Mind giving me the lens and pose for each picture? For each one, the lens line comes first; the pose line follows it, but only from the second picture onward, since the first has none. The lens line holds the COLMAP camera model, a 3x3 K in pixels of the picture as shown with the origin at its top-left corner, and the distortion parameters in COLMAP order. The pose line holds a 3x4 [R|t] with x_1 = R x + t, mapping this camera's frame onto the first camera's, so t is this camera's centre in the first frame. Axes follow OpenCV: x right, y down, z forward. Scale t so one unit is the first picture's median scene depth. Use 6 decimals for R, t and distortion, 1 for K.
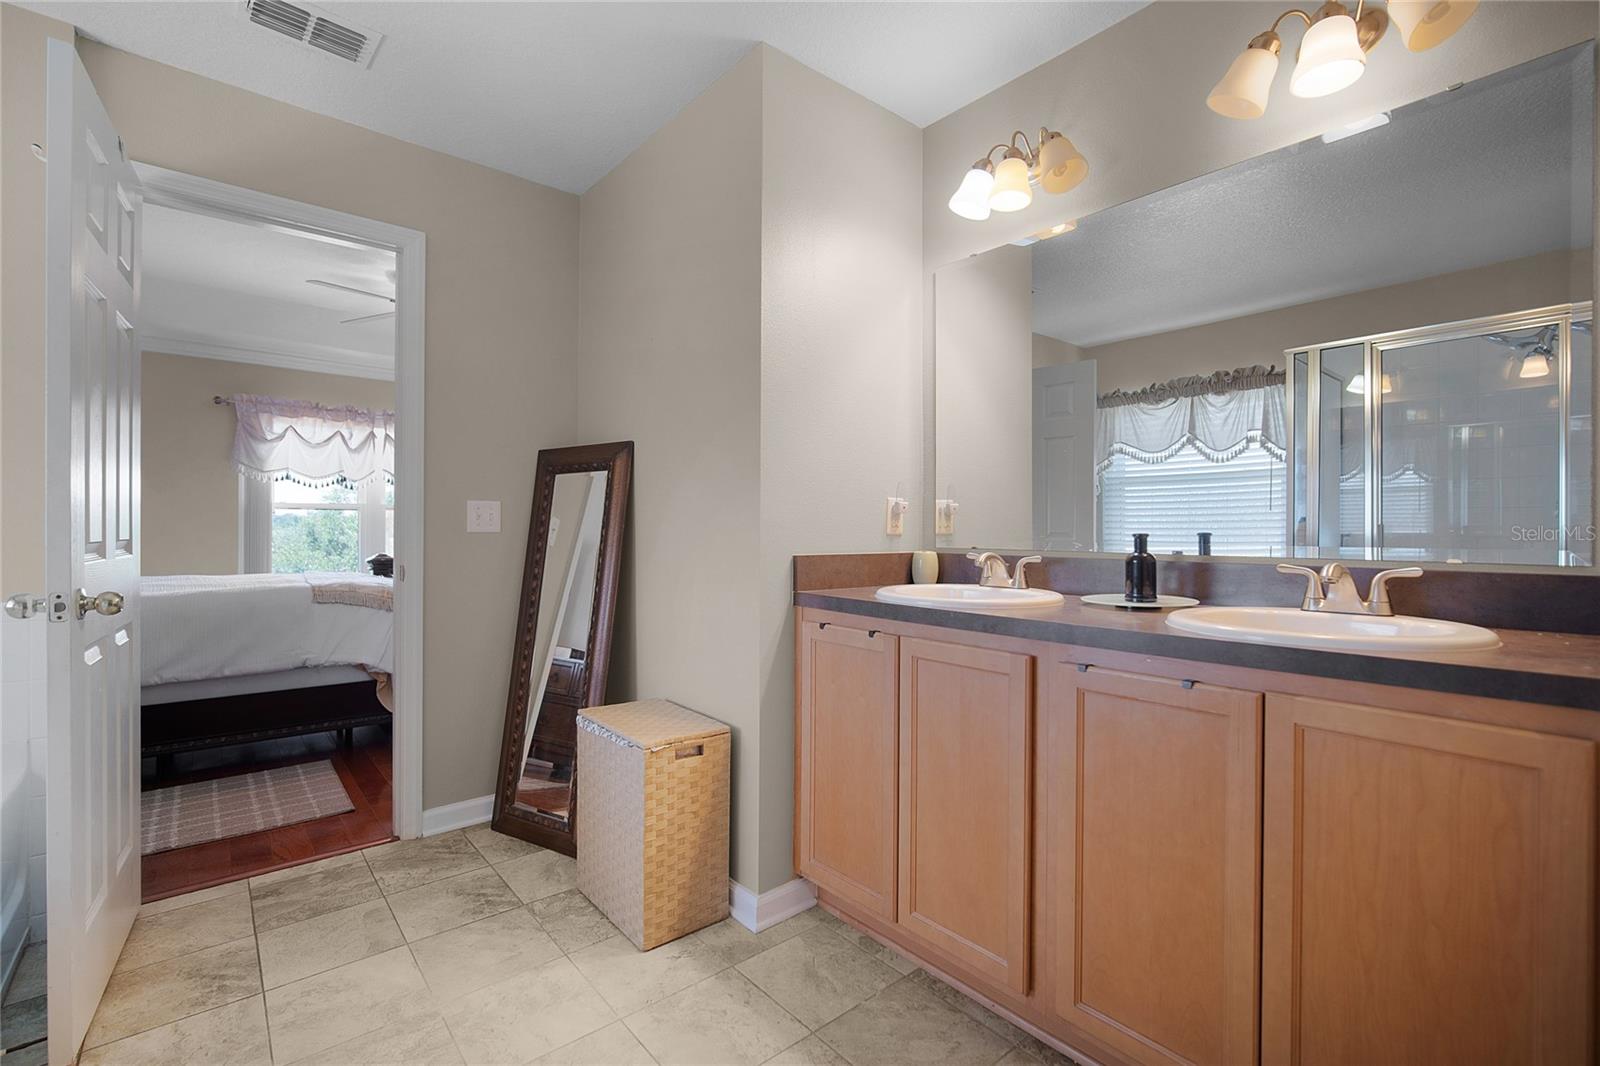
lens RADIAL K [[706.8, 0, 789.7], [0, 706.8, 538.0], [0, 0, 1]] dist [-0.004021, -0.000321]
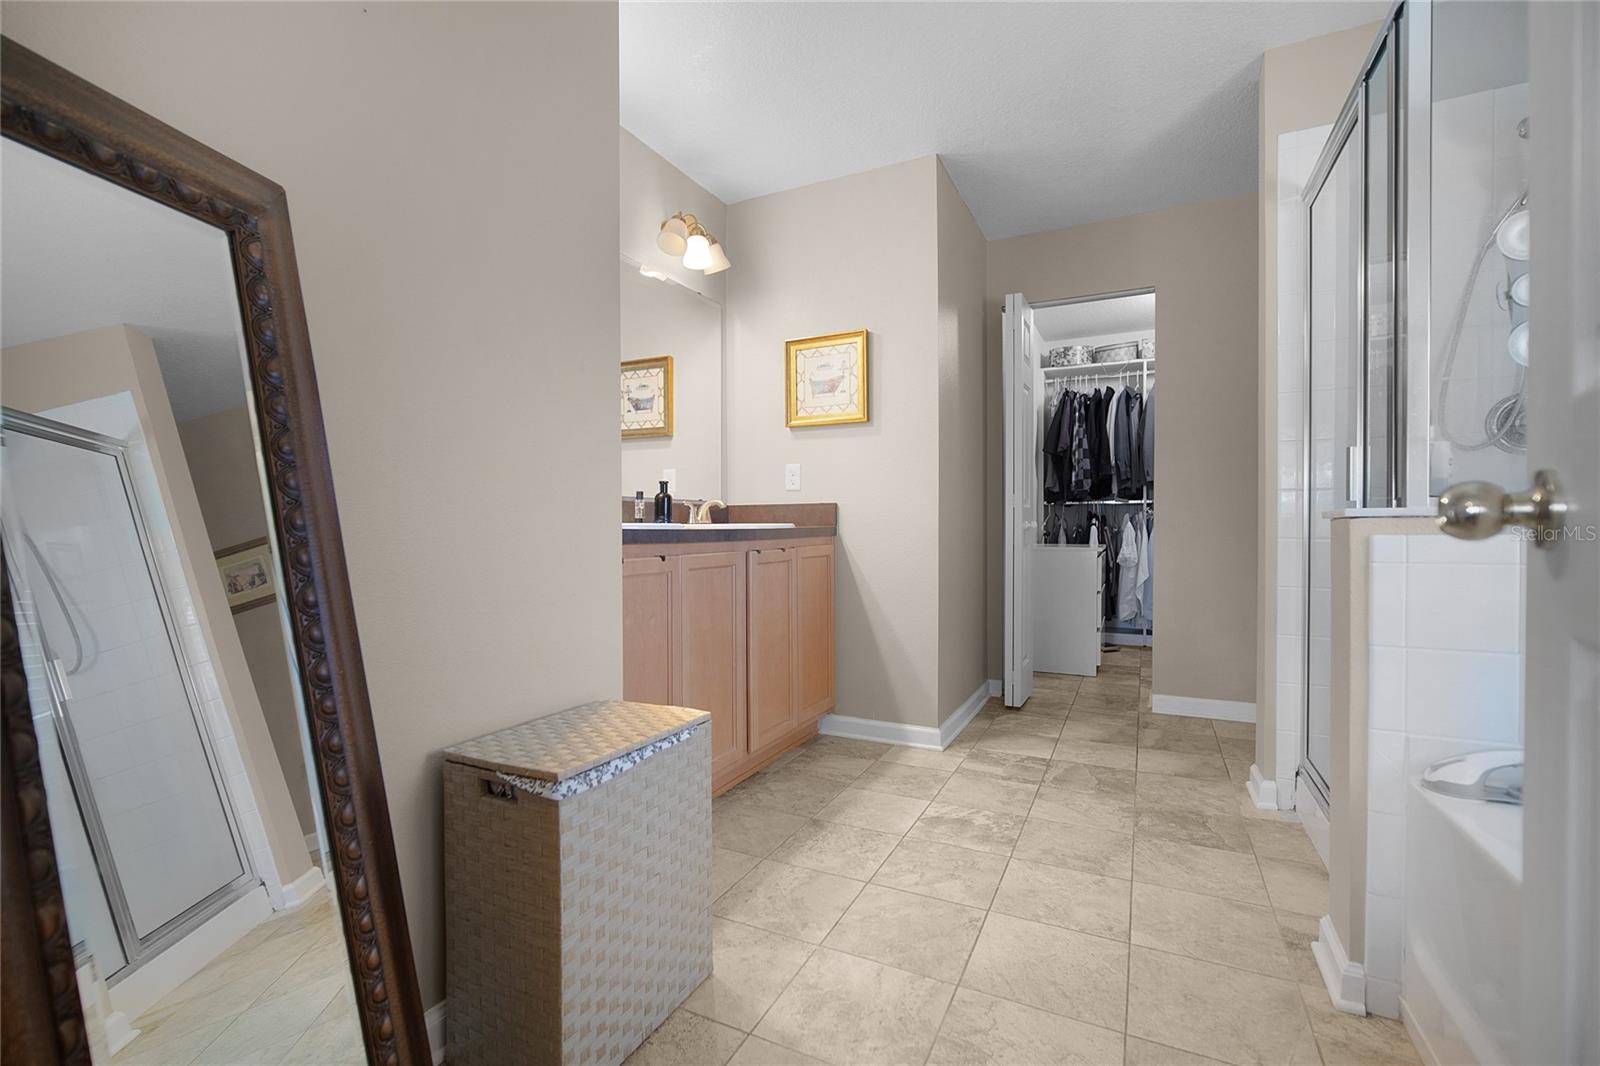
lens RADIAL K [[706.8, 0, 791.1], [0, 706.8, 527.3], [0, 0, 1]] dist [-0.004021, -0.000321]
pose [[-0.400144, -0.009587, 0.916402, -1.066722], [0.000727, 0.999942, 0.010778, 0.079347], [-0.916452, 0.004980, -0.400113, 1.352551]]
